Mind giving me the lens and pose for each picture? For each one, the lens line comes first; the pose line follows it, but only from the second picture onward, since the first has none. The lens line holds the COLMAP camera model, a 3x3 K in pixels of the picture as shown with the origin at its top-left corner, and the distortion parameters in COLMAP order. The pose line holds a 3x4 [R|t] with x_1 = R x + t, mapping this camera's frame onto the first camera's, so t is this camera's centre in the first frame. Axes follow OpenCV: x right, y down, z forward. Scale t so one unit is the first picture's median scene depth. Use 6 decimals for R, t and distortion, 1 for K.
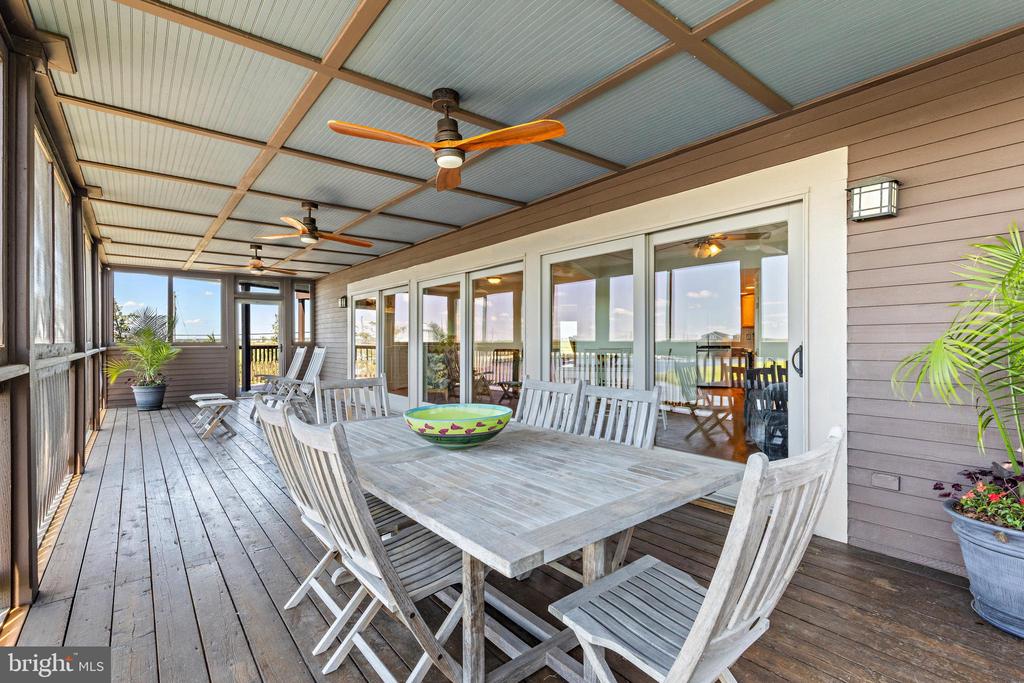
lens RADIAL K [[446.8, 0, 512.0], [0, 446.8, 341.5], [0, 0, 1]] dist [-0.000820, -0.000400]
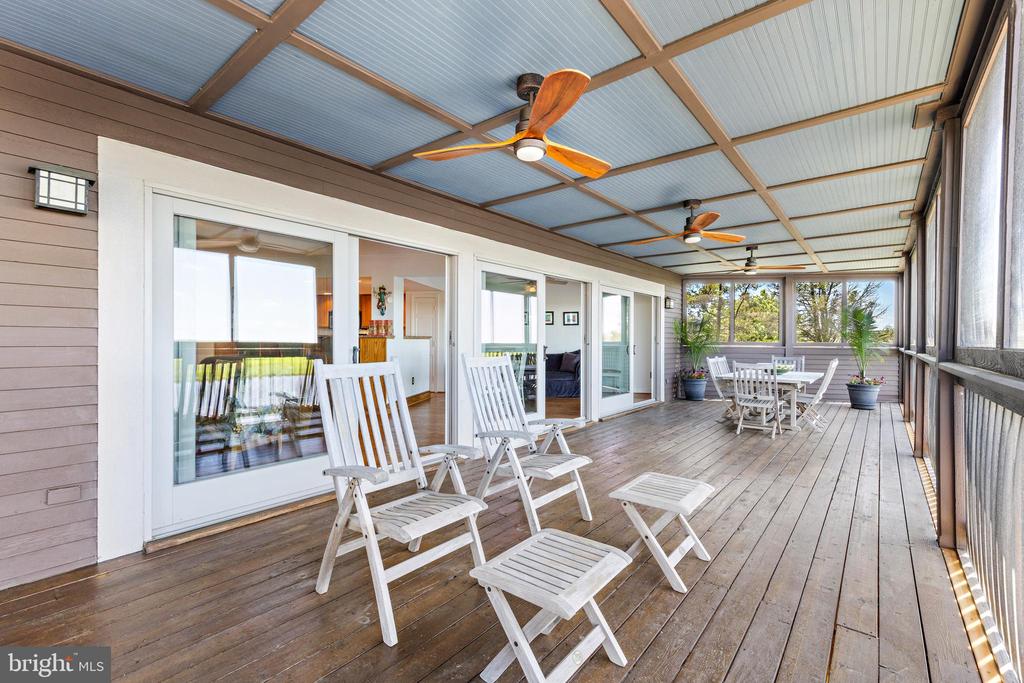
lens RADIAL K [[446.8, 0, 512.0], [0, 446.8, 341.5], [0, 0, 1]] dist [-0.000820, -0.000400]
pose [[-0.227025, 0.002518, 0.973886, -0.862107], [0.015820, 0.999874, 0.001102, -0.005413], [-0.973761, 0.015657, -0.227036, 1.062670]]
